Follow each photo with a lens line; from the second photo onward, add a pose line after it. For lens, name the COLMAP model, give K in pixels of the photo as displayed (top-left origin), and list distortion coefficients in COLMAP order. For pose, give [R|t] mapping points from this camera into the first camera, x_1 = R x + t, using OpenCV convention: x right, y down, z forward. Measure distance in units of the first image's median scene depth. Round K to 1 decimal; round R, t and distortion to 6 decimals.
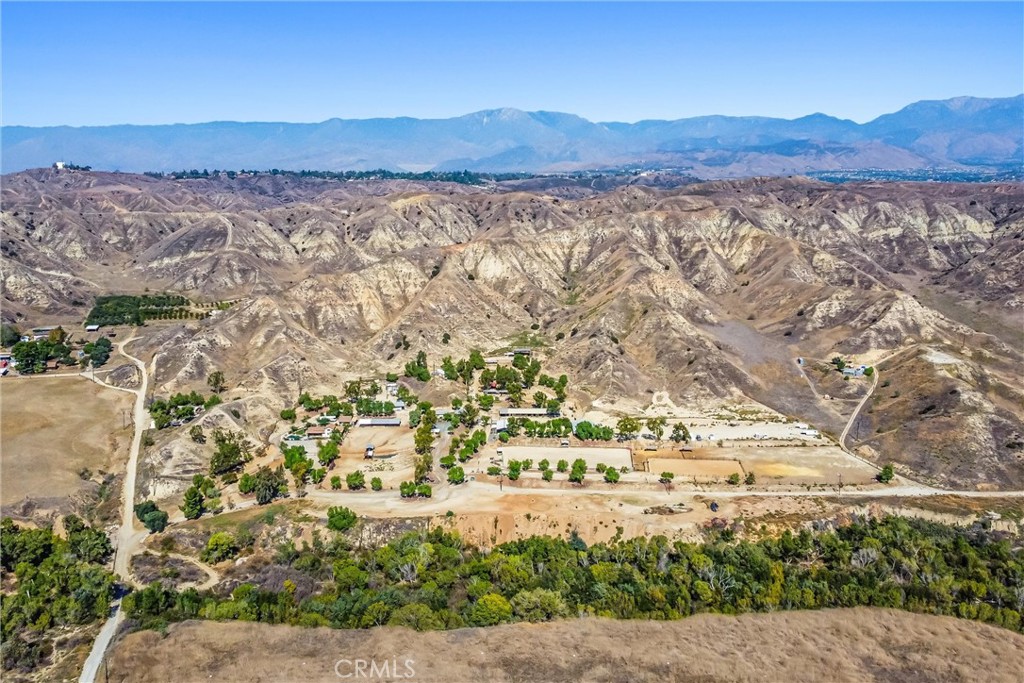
lens RADIAL K [[831.4, 0, 512.0], [0, 831.4, 341.5], [0, 0, 1]] dist [0.000623, -0.000666]
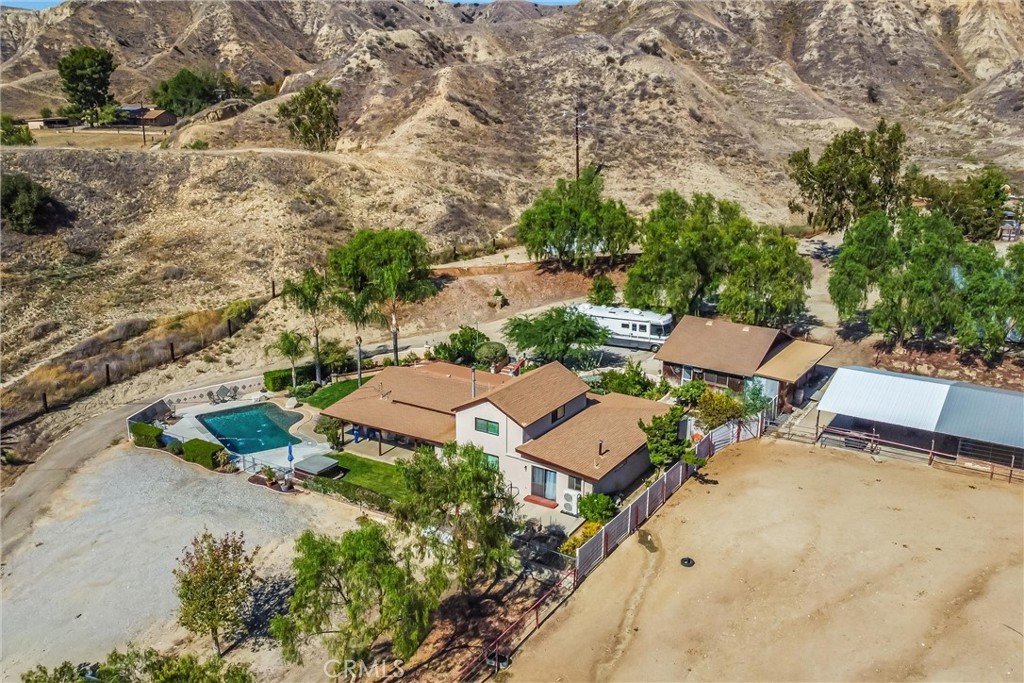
lens RADIAL K [[831.4, 0, 512.0], [0, 831.4, 341.5], [0, 0, 1]] dist [0.000623, -0.000666]
pose [[0.797140, 0.161816, -0.581707, -0.131536], [-0.095916, 0.985122, 0.142597, 0.066297], [0.596128, -0.057875, 0.800801, 0.755980]]
